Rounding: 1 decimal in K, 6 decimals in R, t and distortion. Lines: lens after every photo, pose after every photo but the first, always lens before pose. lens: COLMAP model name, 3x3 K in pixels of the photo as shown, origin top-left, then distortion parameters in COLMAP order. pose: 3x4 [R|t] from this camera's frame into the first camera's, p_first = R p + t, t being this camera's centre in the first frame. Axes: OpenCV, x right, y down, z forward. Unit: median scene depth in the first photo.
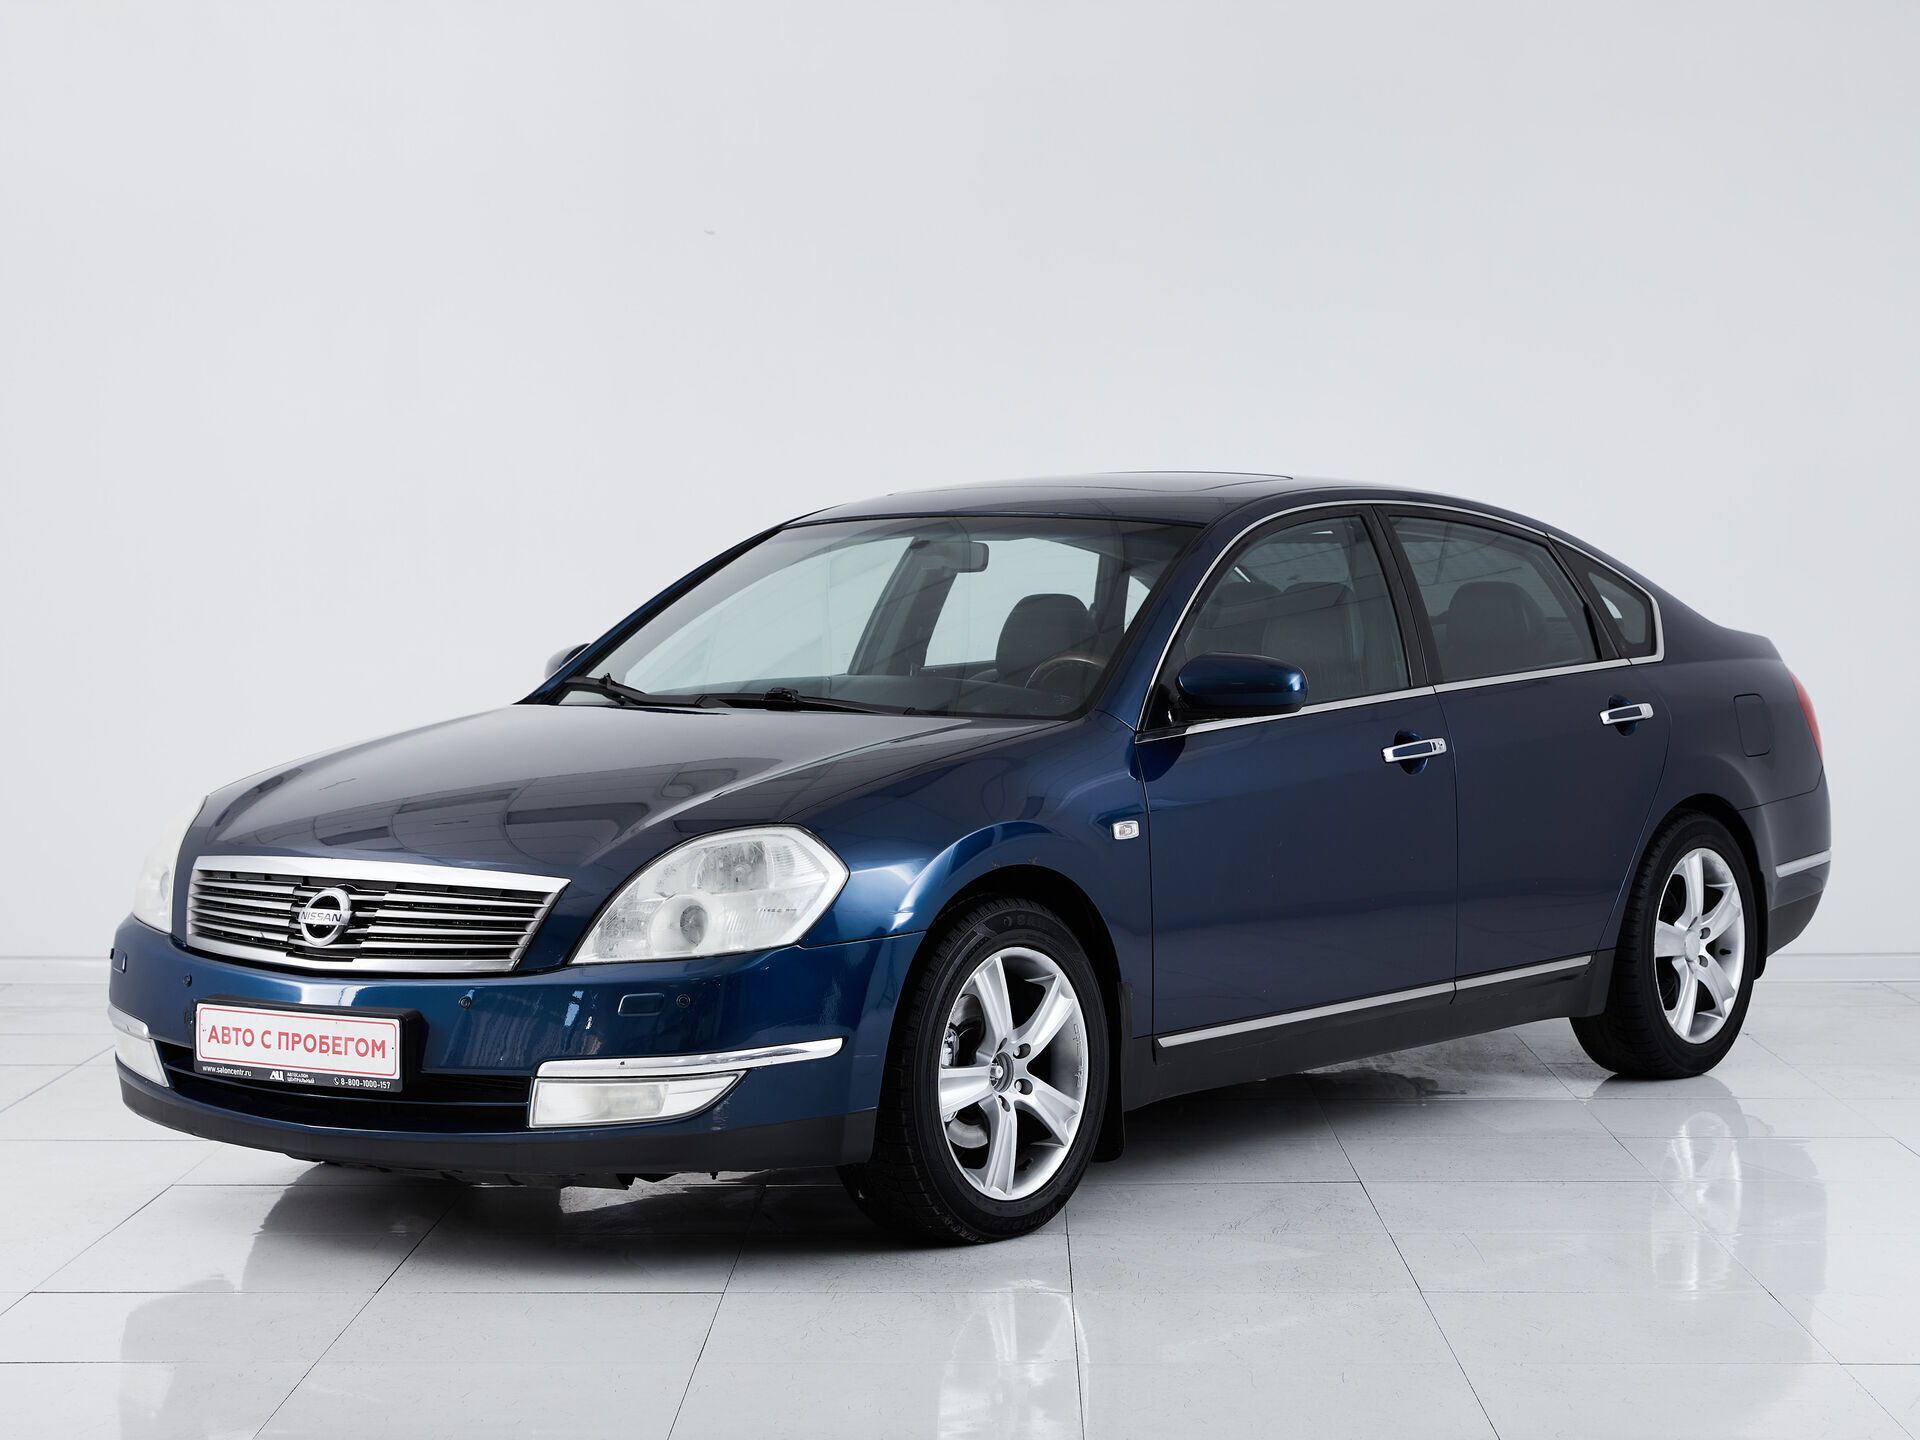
lens RADIAL K [[3788.0, 0, 960.0], [0, 3788.0, 720.0], [0, 0, 1]] dist [0.030049, -0.151511]
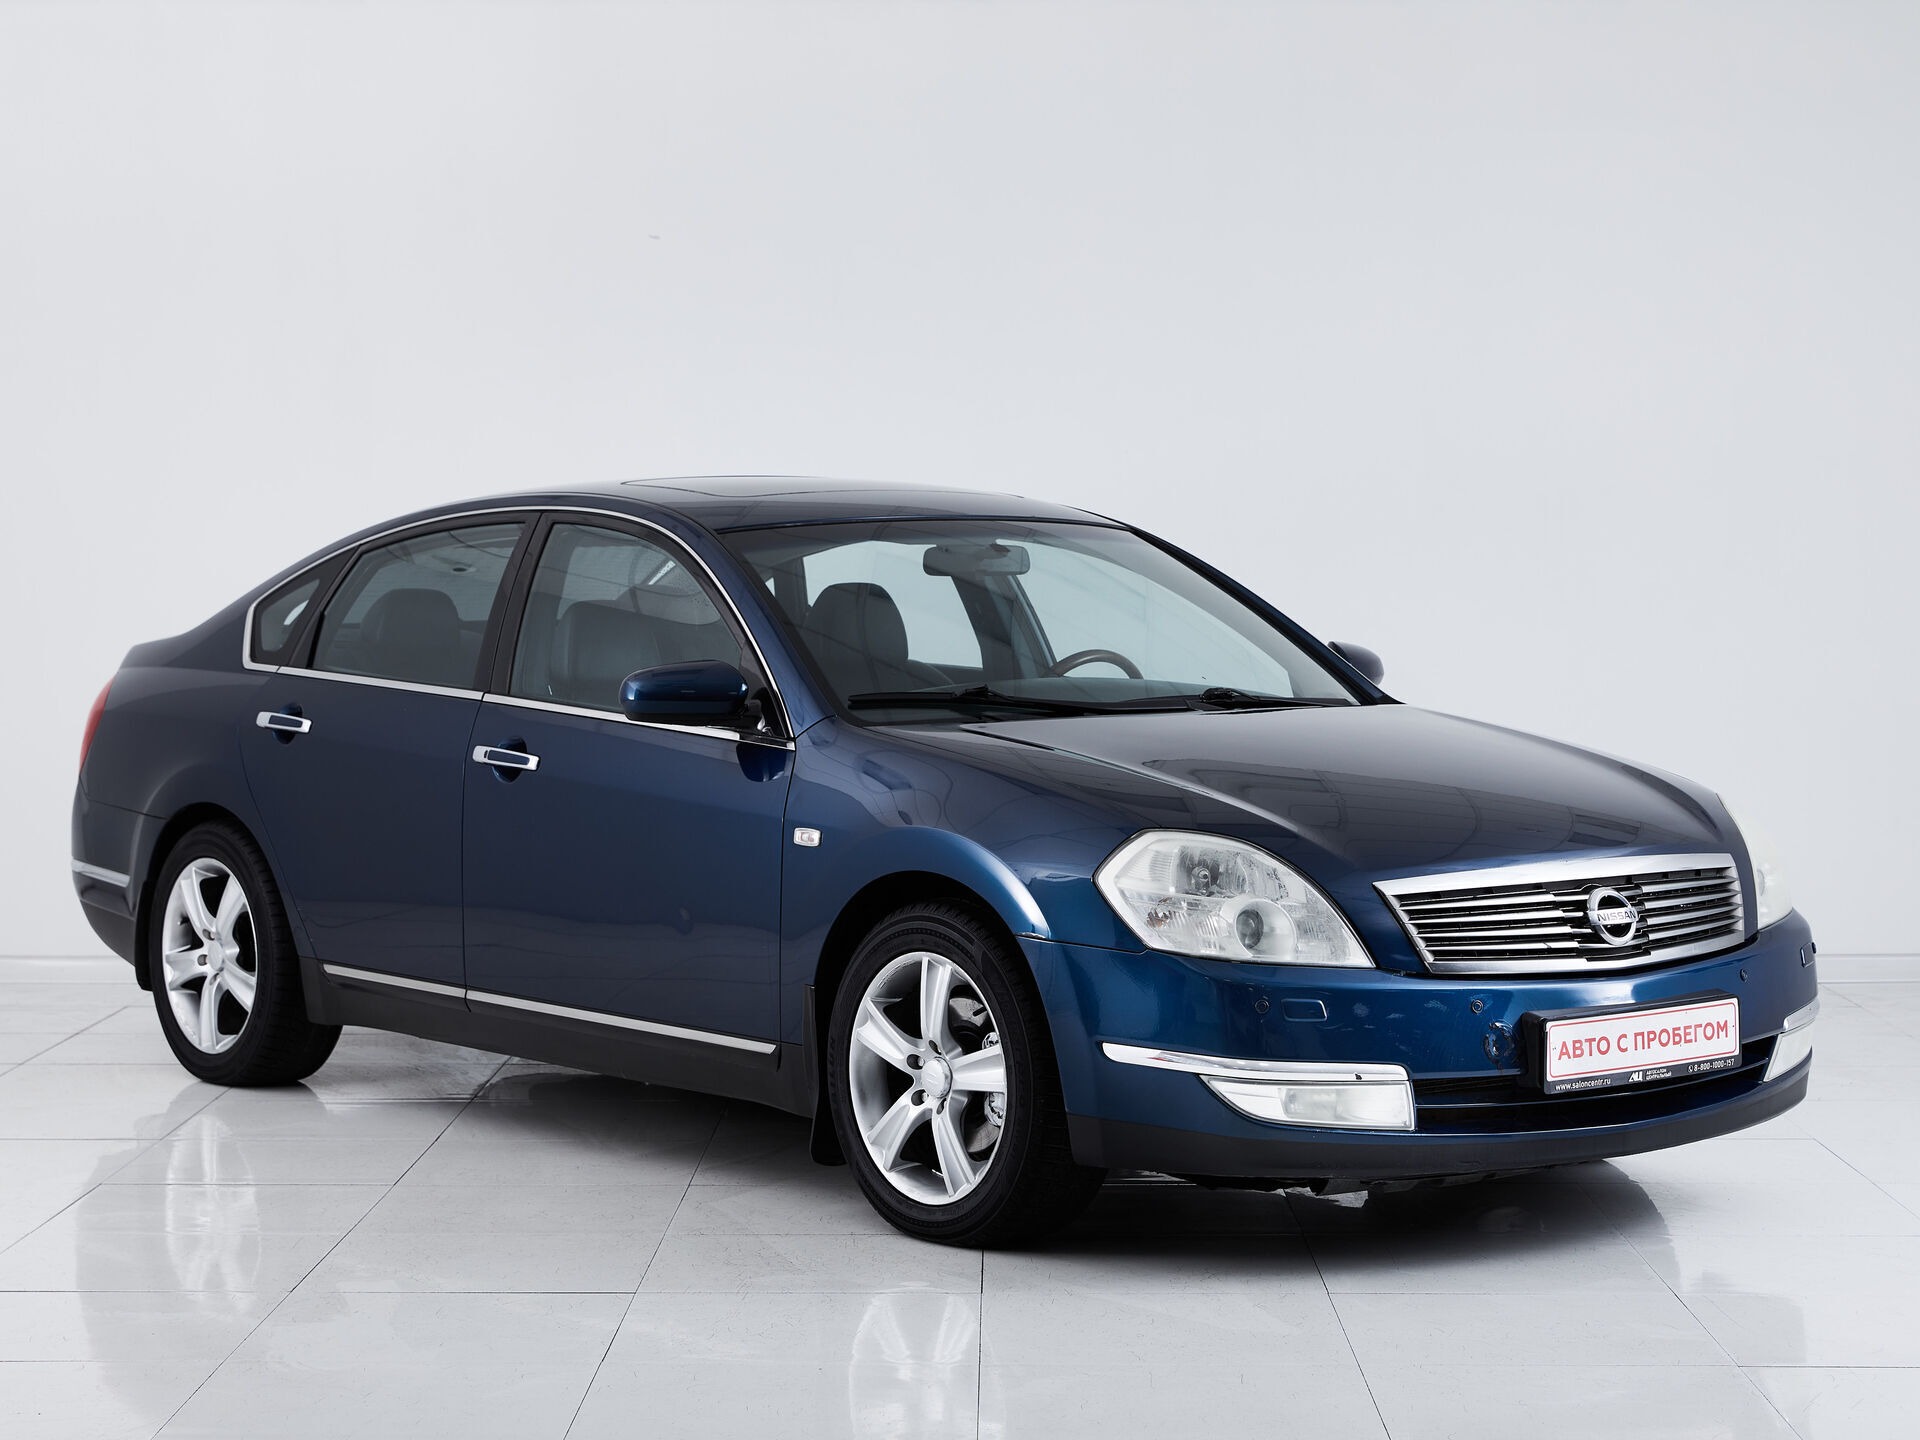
lens RADIAL K [[3788.0, 0, 960.0], [0, 3788.0, 720.0], [0, 0, 1]] dist [0.030049, -0.151511]
pose [[0.266778, -0.038592, 0.962985, -1.190963], [0.042834, 0.998685, 0.028156, -0.036212], [-0.962806, 0.033737, 0.268080, 0.902618]]
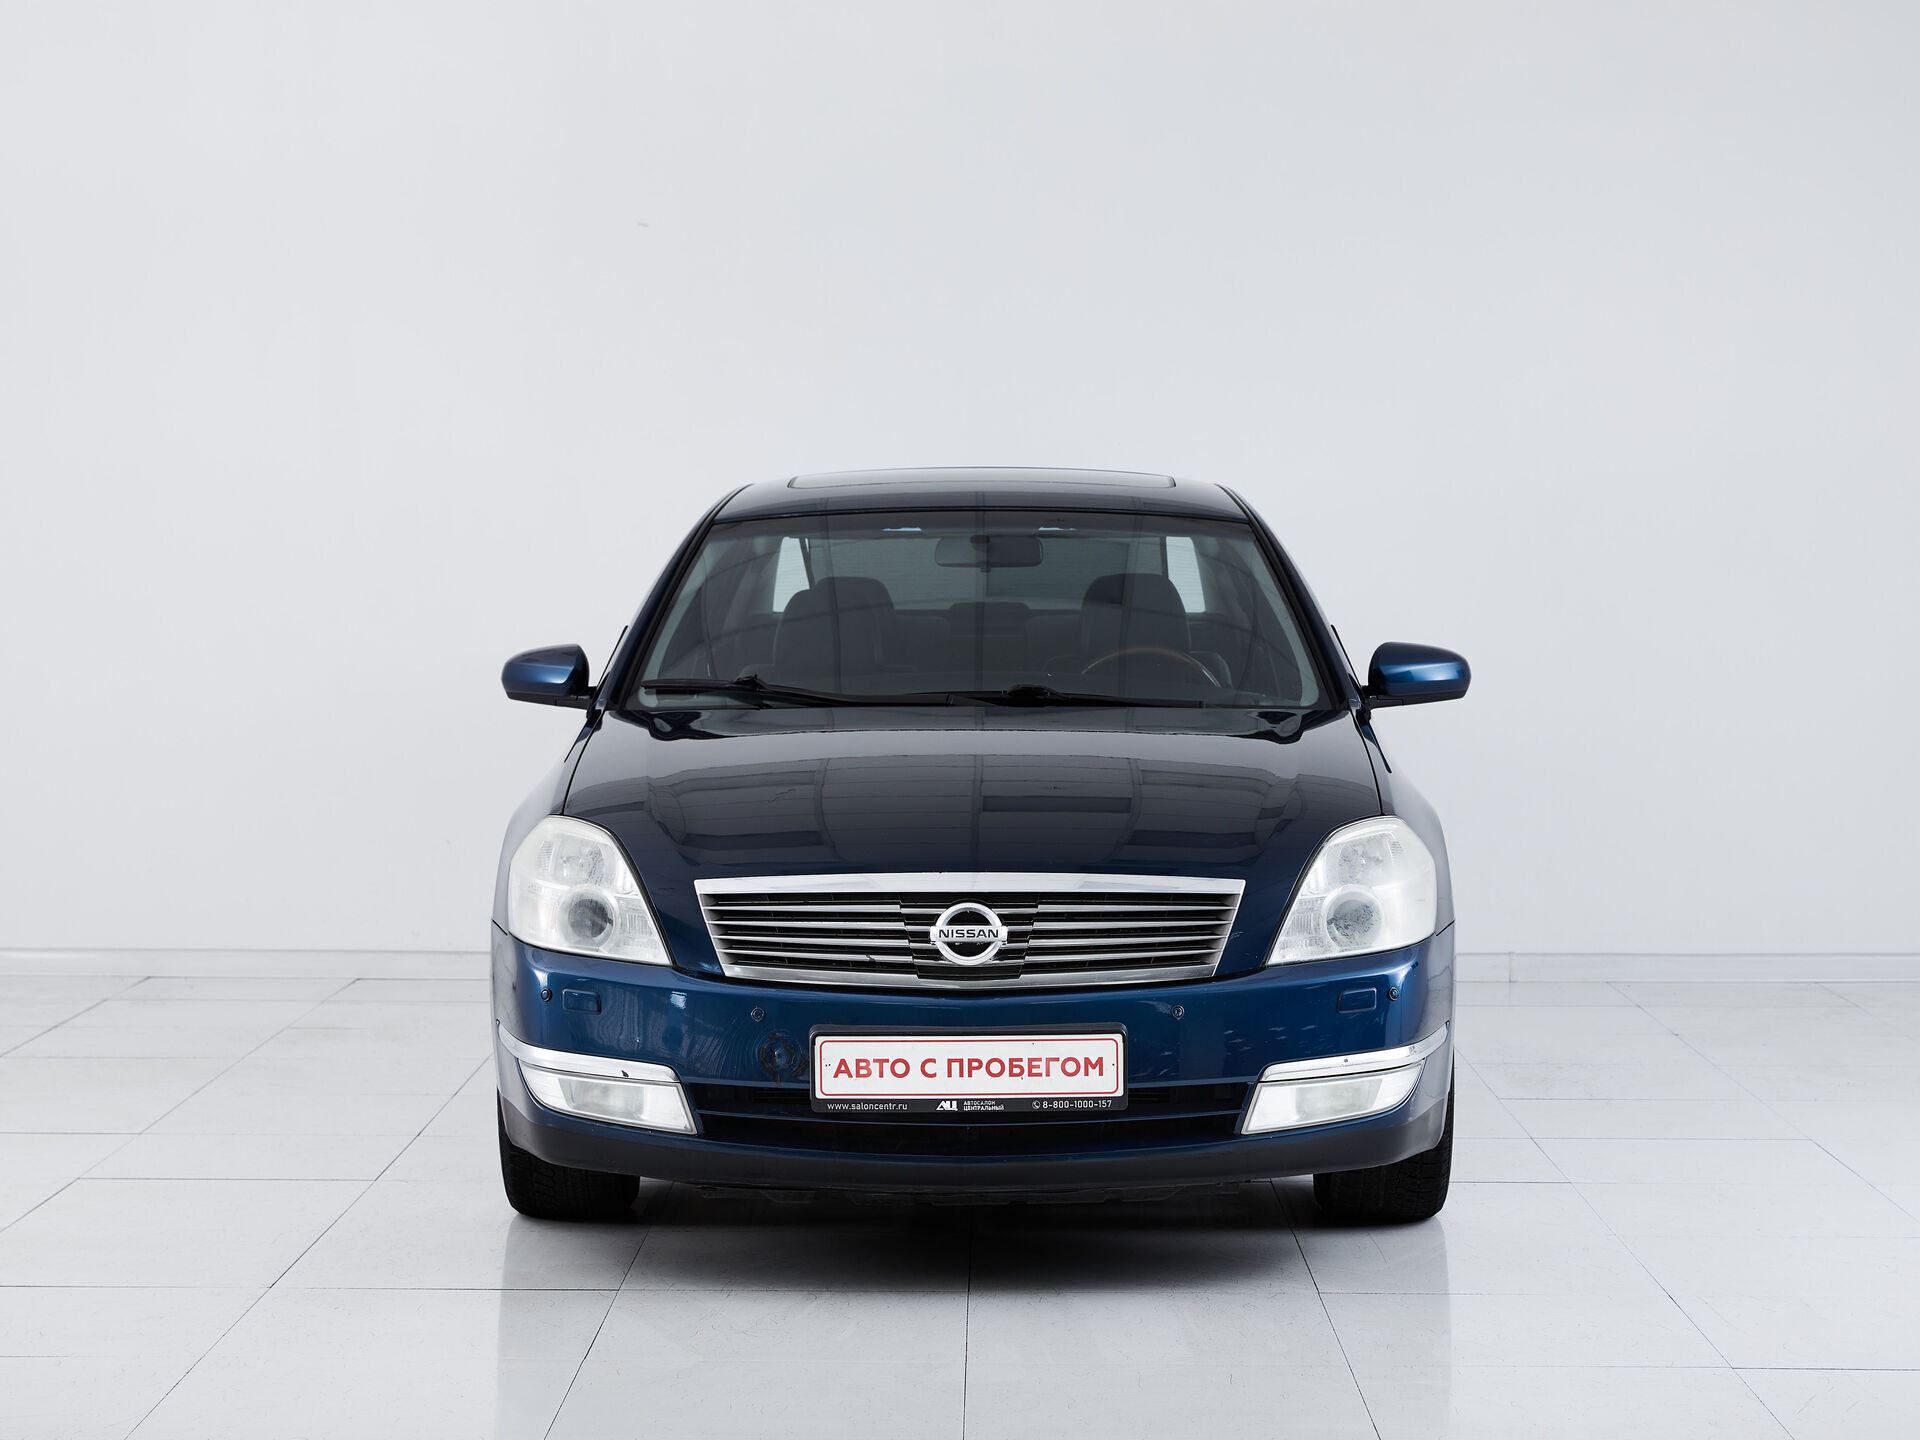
lens RADIAL K [[3788.0, 0, 960.0], [0, 3788.0, 720.0], [0, 0, 1]] dist [0.030049, -0.151511]
pose [[0.808131, -0.019869, 0.588667, -0.726701], [0.020184, 0.999778, 0.006037, -0.006761], [-0.588657, 0.007003, 0.808353, 0.244088]]
